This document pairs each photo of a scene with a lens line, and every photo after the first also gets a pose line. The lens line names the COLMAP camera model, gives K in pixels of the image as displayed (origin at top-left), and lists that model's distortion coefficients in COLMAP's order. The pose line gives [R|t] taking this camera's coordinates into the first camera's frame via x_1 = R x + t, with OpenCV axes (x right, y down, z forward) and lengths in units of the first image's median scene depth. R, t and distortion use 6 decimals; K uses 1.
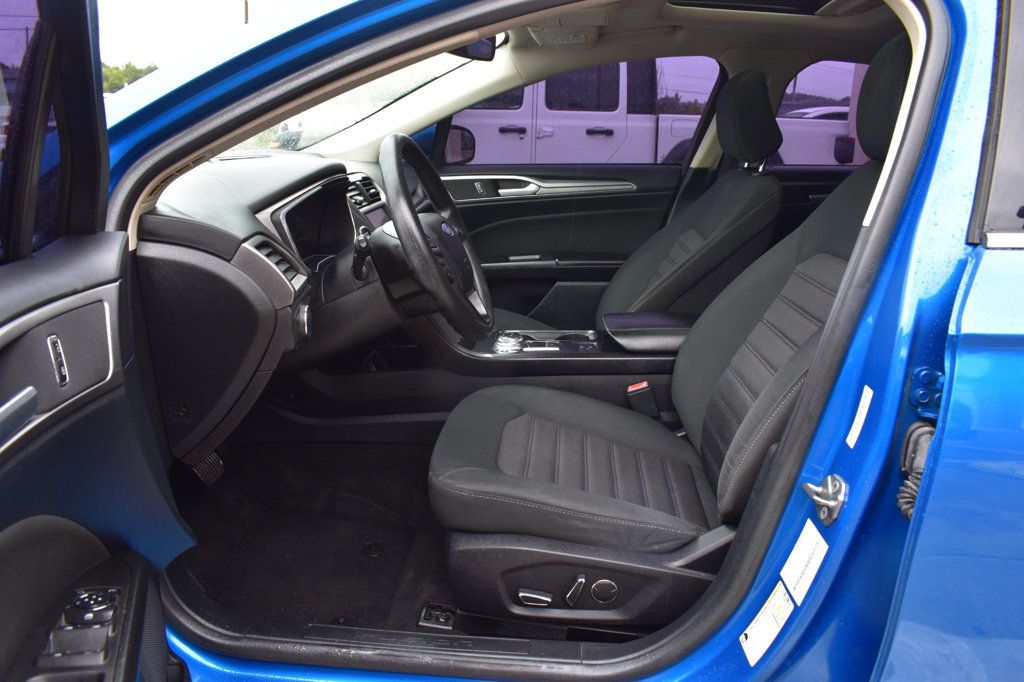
lens RADIAL K [[787.2, 0, 512.0], [0, 787.2, 341.0], [0, 0, 1]] dist [-0.104534, 0.003280]
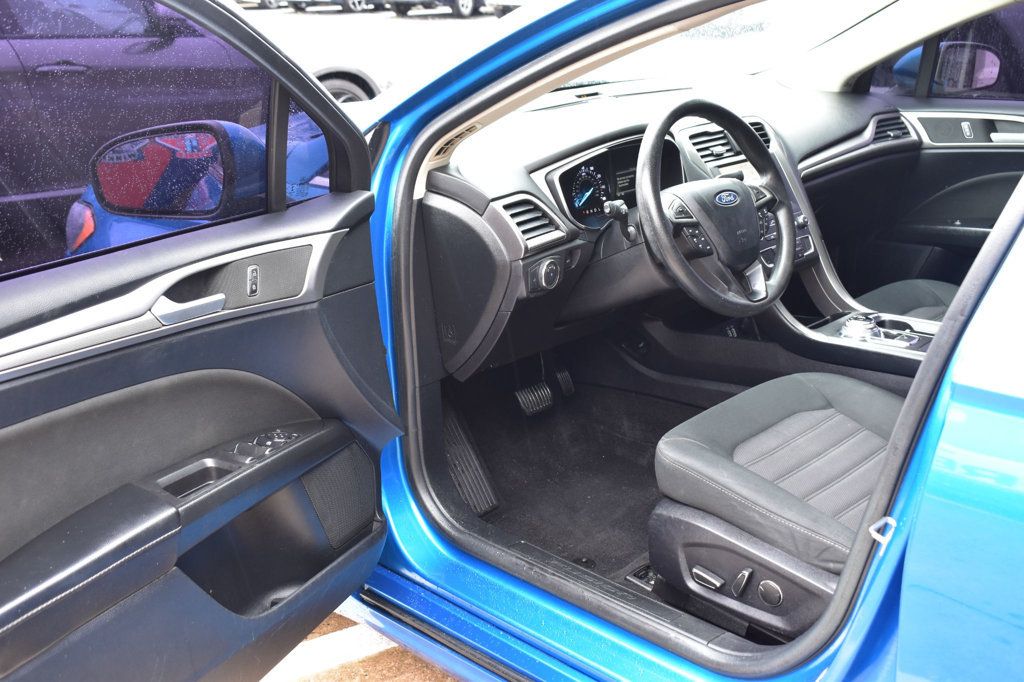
lens RADIAL K [[1138.0, 0, 512.0], [0, 1138.0, 341.0], [0, 0, 1]] dist [-0.087308, -0.017473]
pose [[0.753314, 0.167863, -0.635878, 0.716361], [-0.131521, 0.985798, 0.104427, -0.089400], [0.644377, 0.004965, 0.764692, -0.274168]]
